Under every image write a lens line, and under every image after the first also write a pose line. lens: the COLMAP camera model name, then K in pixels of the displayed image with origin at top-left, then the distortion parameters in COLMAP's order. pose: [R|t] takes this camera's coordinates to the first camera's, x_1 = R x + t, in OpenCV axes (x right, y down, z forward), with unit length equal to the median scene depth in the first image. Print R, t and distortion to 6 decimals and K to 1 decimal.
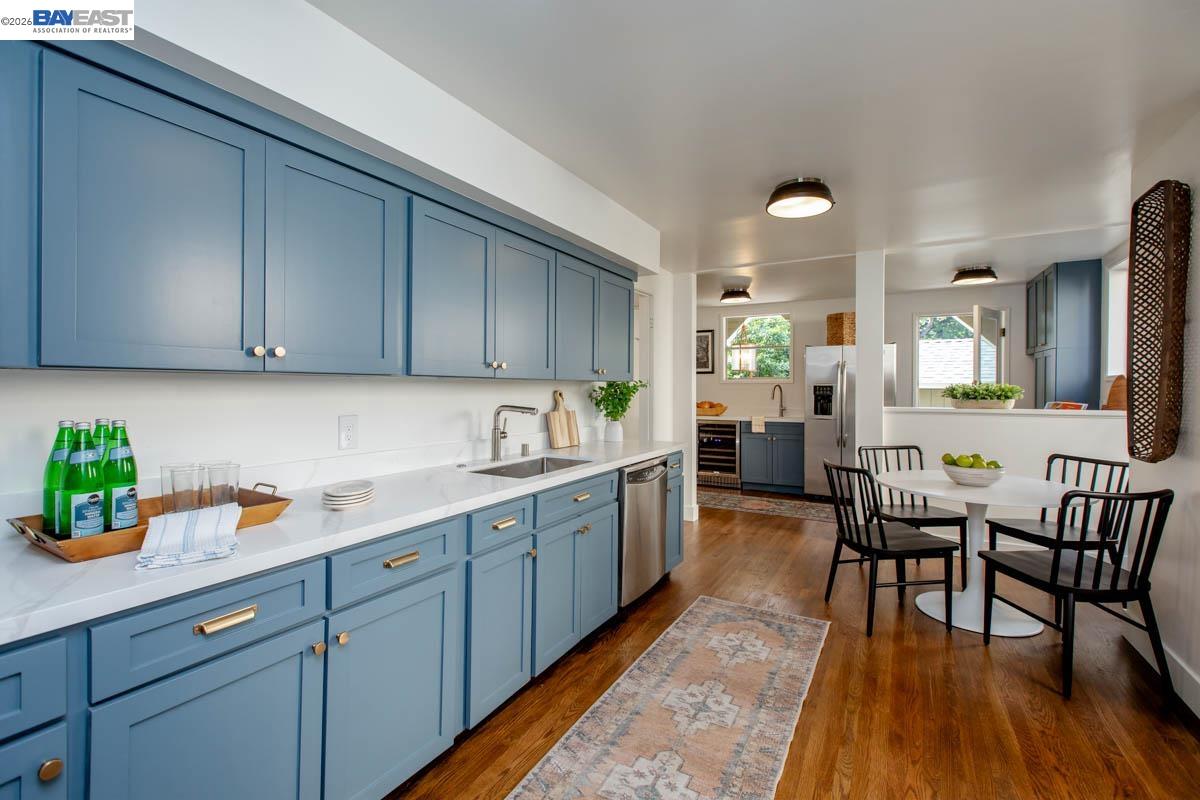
lens RADIAL K [[537.8, 0, 599.5], [0, 537.8, 393.8], [0, 0, 1]] dist [0.003954, -0.000977]
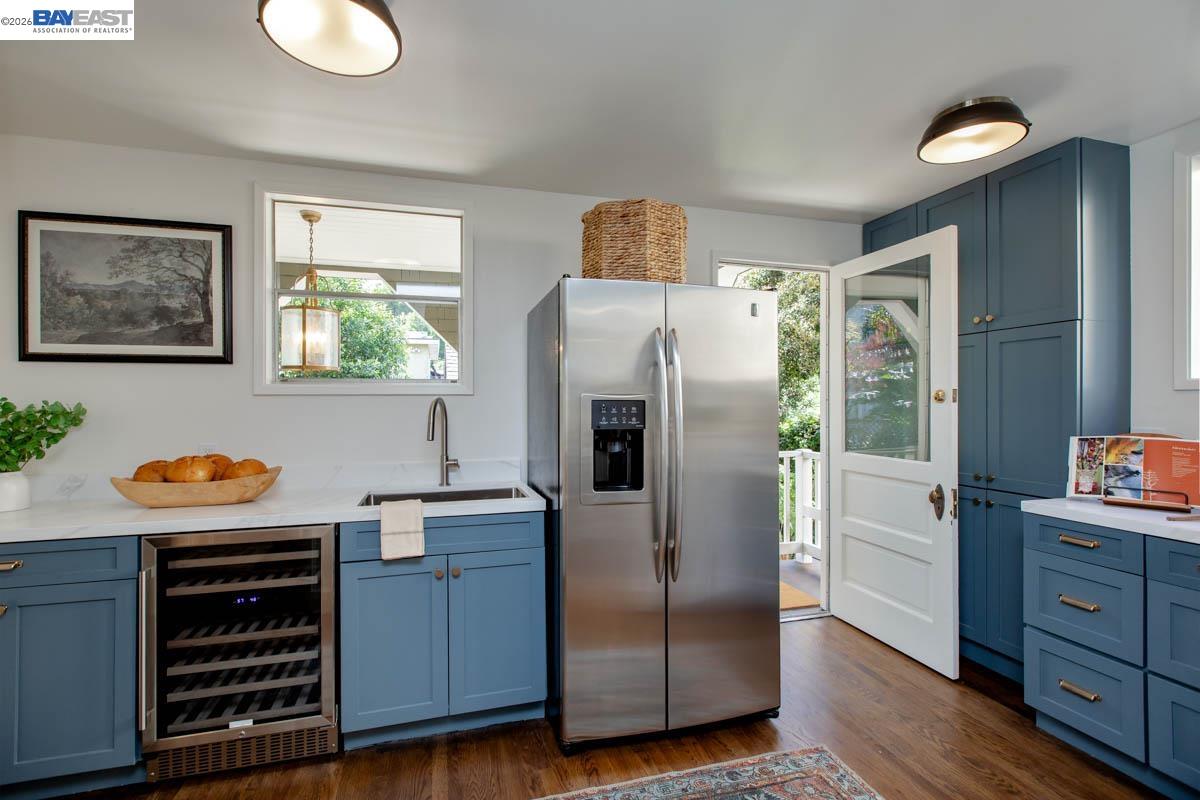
lens RADIAL K [[537.8, 0, 591.8], [0, 537.8, 403.6], [0, 0, 1]] dist [0.003954, -0.000977]
pose [[0.706623, -0.000054, 0.707590, 0.198815], [0.012417, 0.999847, -0.012325, -0.010587], [-0.707481, 0.017495, 0.706516, 0.900588]]
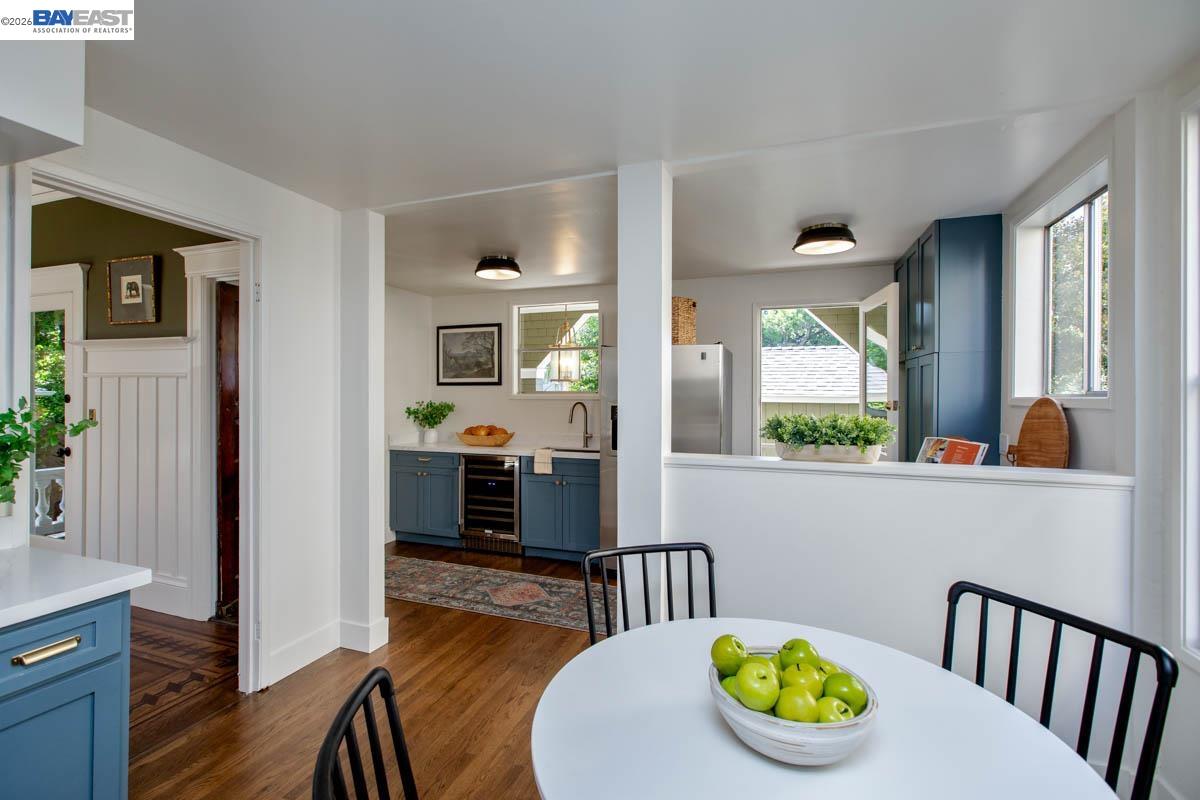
lens RADIAL K [[537.8, 0, 596.4], [0, 537.8, 396.9], [0, 0, 1]] dist [0.003954, -0.000977]
pose [[0.985230, 0.001569, 0.171230, 0.310220], [-0.000576, 0.999983, -0.005848, -0.026126], [-0.171237, 0.005663, 0.985214, 0.404361]]
